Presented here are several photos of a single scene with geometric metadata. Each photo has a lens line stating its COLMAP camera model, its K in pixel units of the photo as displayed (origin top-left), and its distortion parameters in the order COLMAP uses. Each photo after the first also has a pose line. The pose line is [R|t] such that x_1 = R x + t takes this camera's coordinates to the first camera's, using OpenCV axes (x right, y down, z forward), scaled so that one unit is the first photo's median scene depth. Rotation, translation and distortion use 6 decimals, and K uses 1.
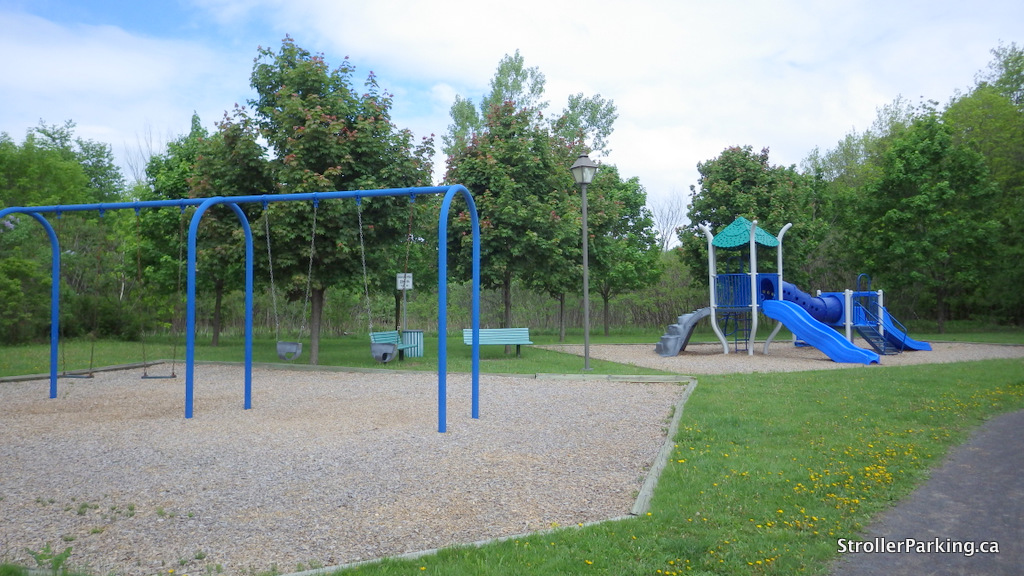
lens RADIAL K [[780.5, 0, 507.1], [0, 780.5, 291.4], [0, 0, 1]] dist [-0.003280, -0.000353]
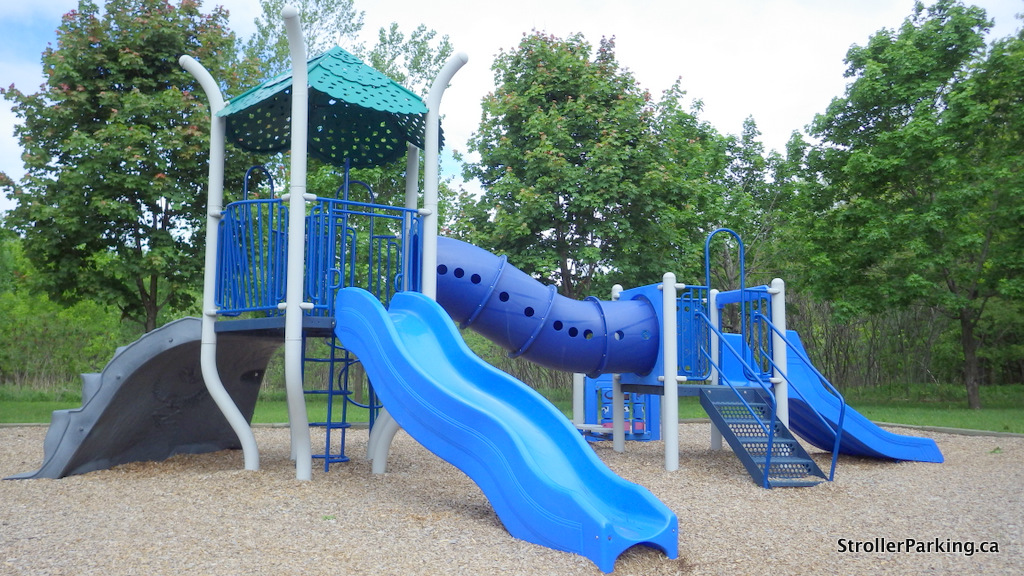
lens RADIAL K [[780.5, 0, 517.7], [0, 780.5, 283.0], [0, 0, 1]] dist [-0.003280, -0.000353]
pose [[0.999648, 0.009533, -0.024766, 0.297793], [-0.011829, 0.995472, -0.094312, 0.026321], [0.023755, 0.094571, 0.995235, 0.526109]]
